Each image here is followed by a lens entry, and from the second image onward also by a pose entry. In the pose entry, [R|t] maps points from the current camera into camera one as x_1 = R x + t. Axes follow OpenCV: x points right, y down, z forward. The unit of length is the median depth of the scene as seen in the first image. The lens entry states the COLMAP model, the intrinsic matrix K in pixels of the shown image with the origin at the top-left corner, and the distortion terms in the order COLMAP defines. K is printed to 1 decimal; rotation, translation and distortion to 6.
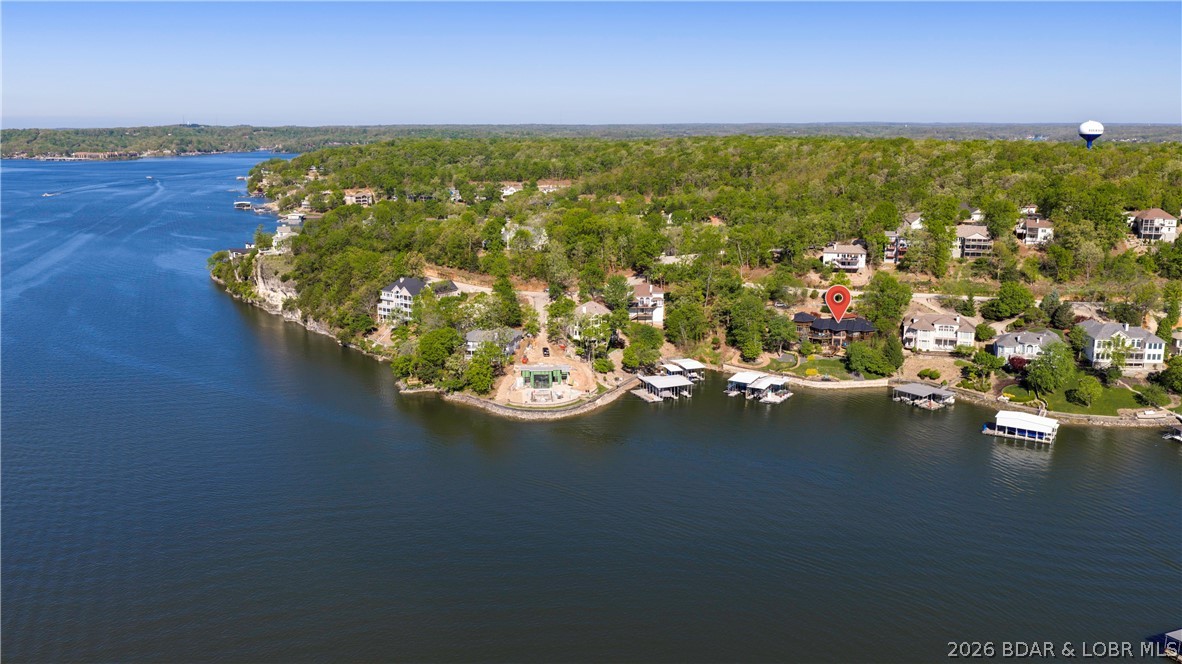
lens RADIAL K [[984.6, 0, 591.7], [0, 984.6, 330.9], [0, 0, 1]] dist [0.023028, -0.050690]
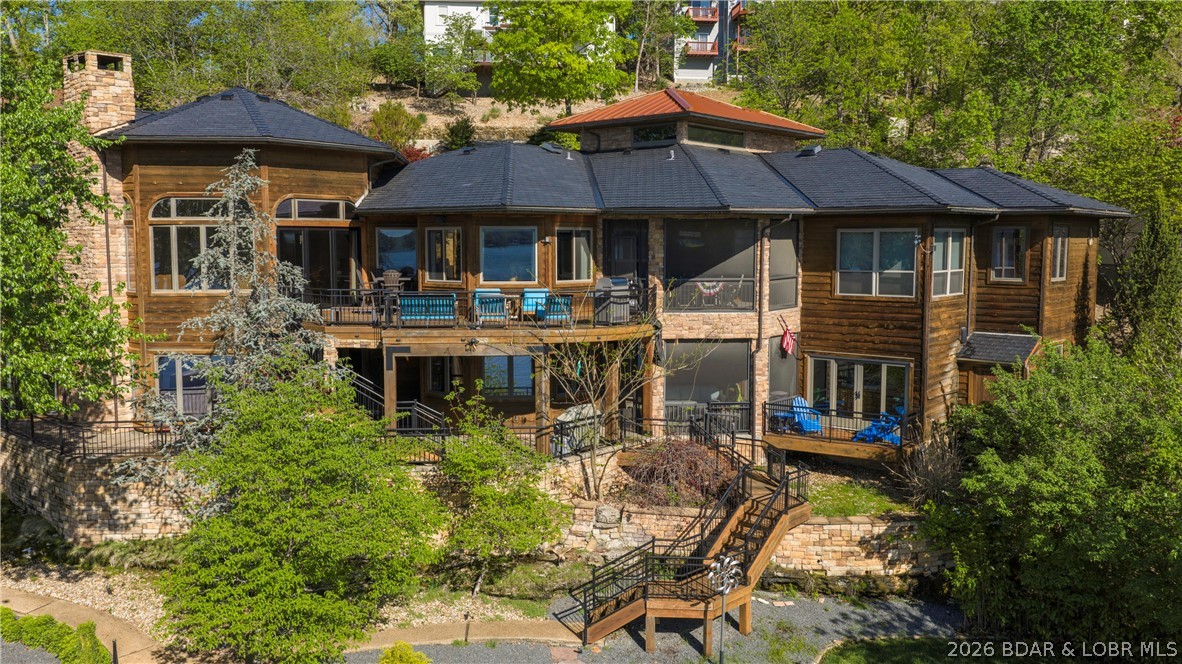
lens RADIAL K [[984.6, 0, 594.3], [0, 984.6, 334.7], [0, 0, 1]] dist [0.023028, -0.050690]
pose [[0.911171, -0.037194, 0.410346, 0.183652], [0.082415, 0.992243, -0.093065, 0.012001], [-0.403702, 0.118617, 0.907169, 0.818685]]
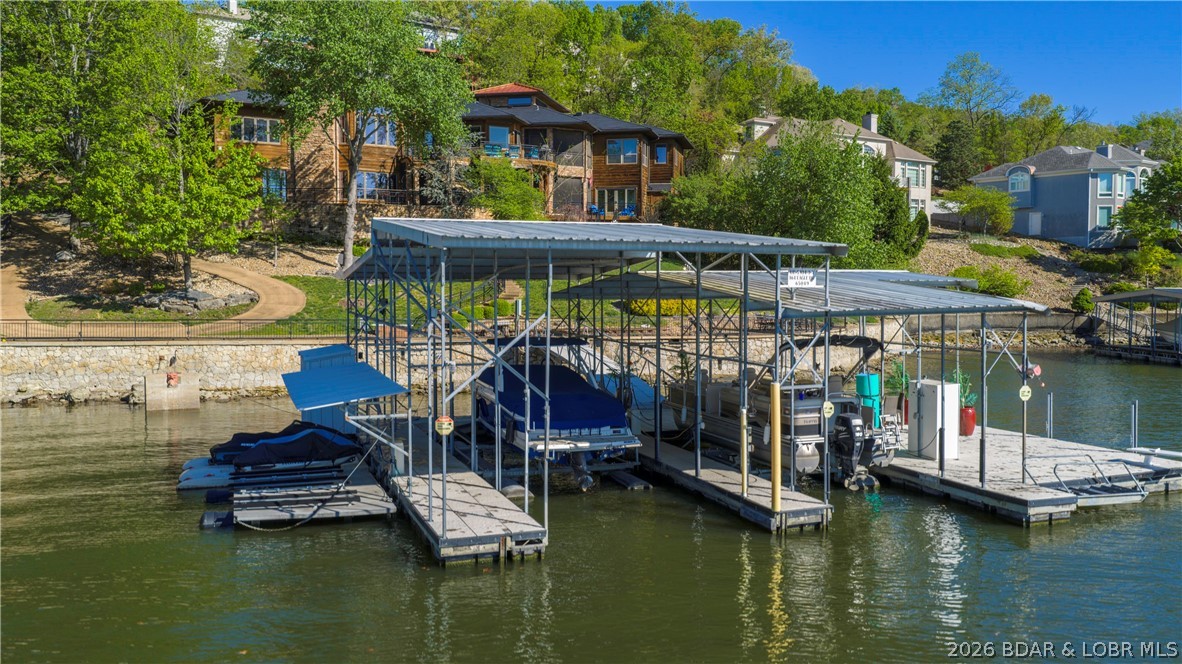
lens RADIAL K [[984.6, 0, 587.4], [0, 984.6, 331.0], [0, 0, 1]] dist [0.023028, -0.050690]
pose [[0.615862, -0.034127, 0.787114, 0.083102], [0.157957, 0.984125, -0.080921, 0.047958], [-0.771857, 0.174166, 0.611476, 0.772128]]
